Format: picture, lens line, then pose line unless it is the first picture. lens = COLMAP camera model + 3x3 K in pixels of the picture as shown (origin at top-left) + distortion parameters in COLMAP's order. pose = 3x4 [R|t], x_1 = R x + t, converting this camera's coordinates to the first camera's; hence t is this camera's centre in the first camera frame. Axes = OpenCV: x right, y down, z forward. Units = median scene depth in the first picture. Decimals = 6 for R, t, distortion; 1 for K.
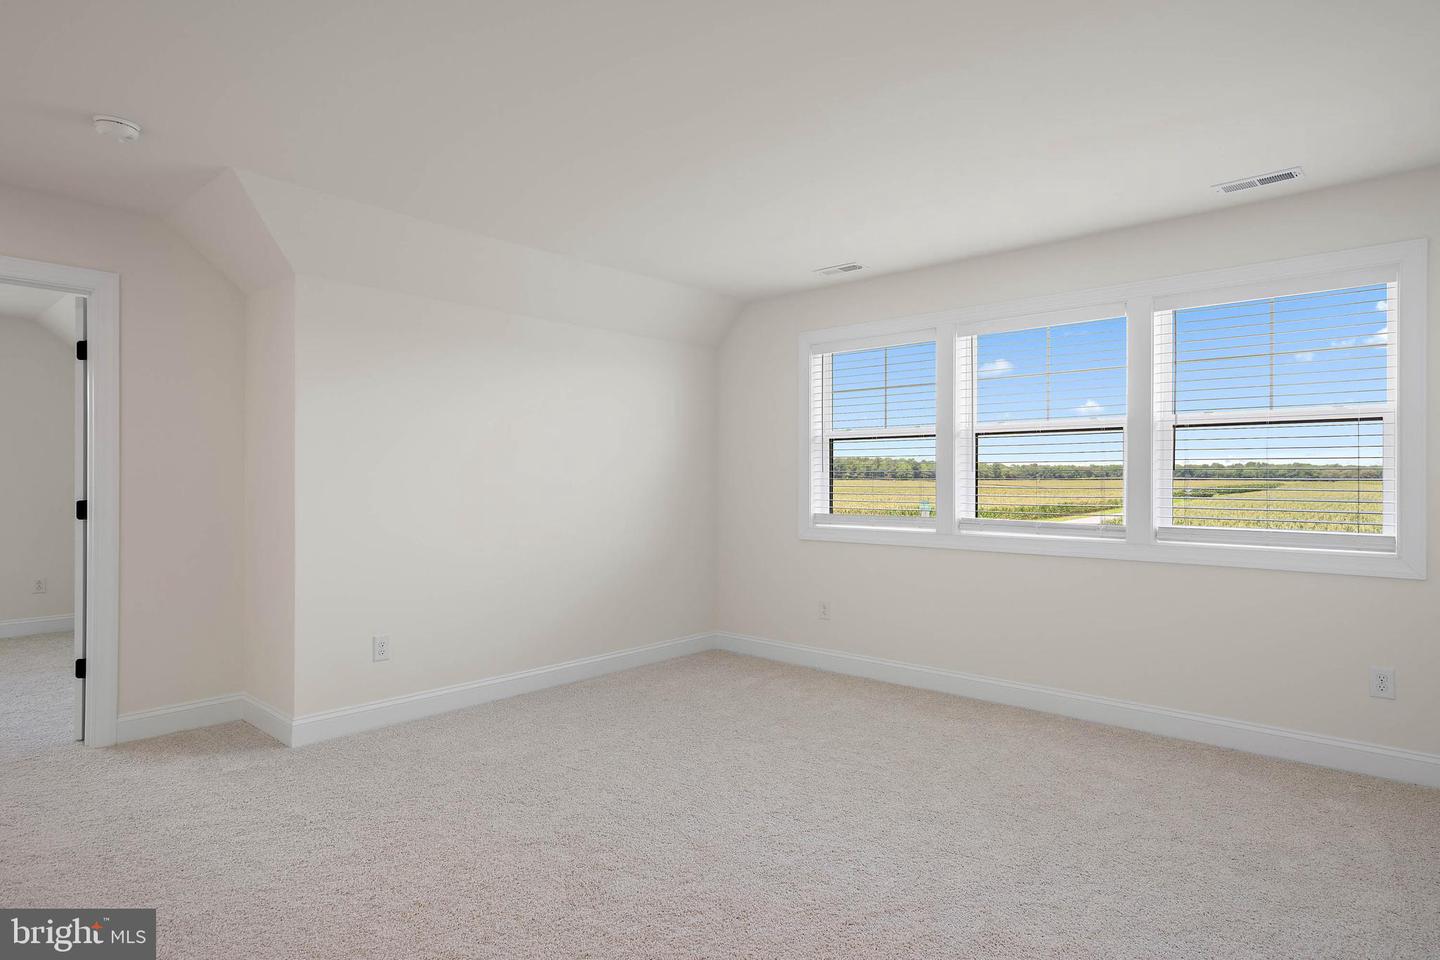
lens RADIAL K [[824.4, 0, 720.0], [0, 824.4, 480.0], [0, 0, 1]] dist [0.049590, 0.000401]
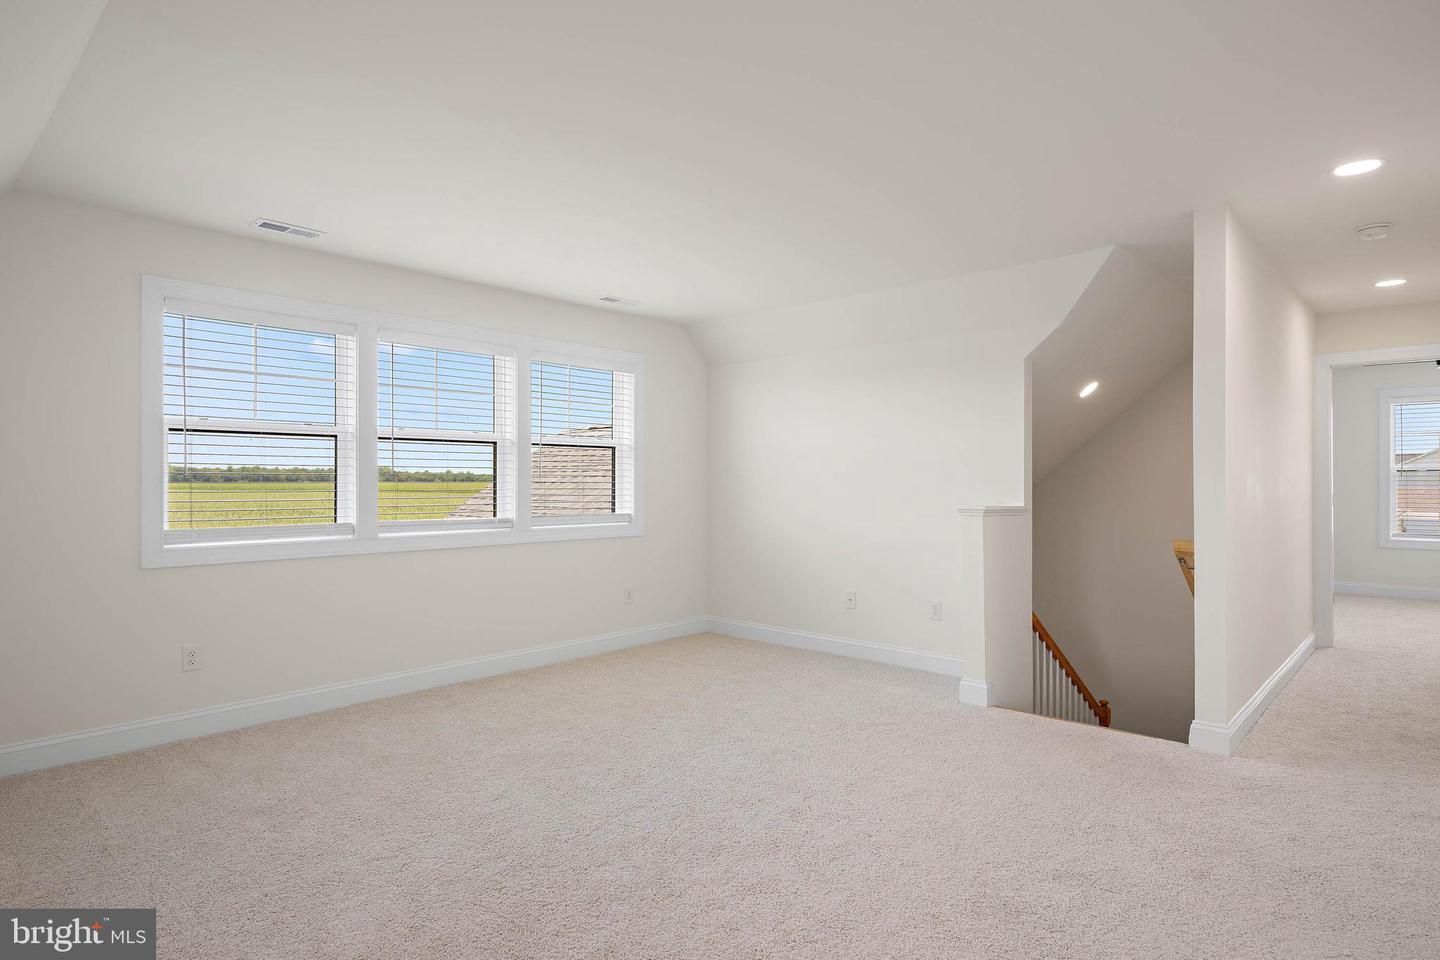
lens RADIAL K [[764.9, 0, 720.0], [0, 764.9, 480.0], [0, 0, 1]] dist [0.004973, 0.000502]
pose [[0.014875, 0.002625, 0.999886, -0.597522], [0.001511, 0.999995, -0.002648, -0.000828], [-0.999888, 0.001550, 0.014871, 0.548801]]
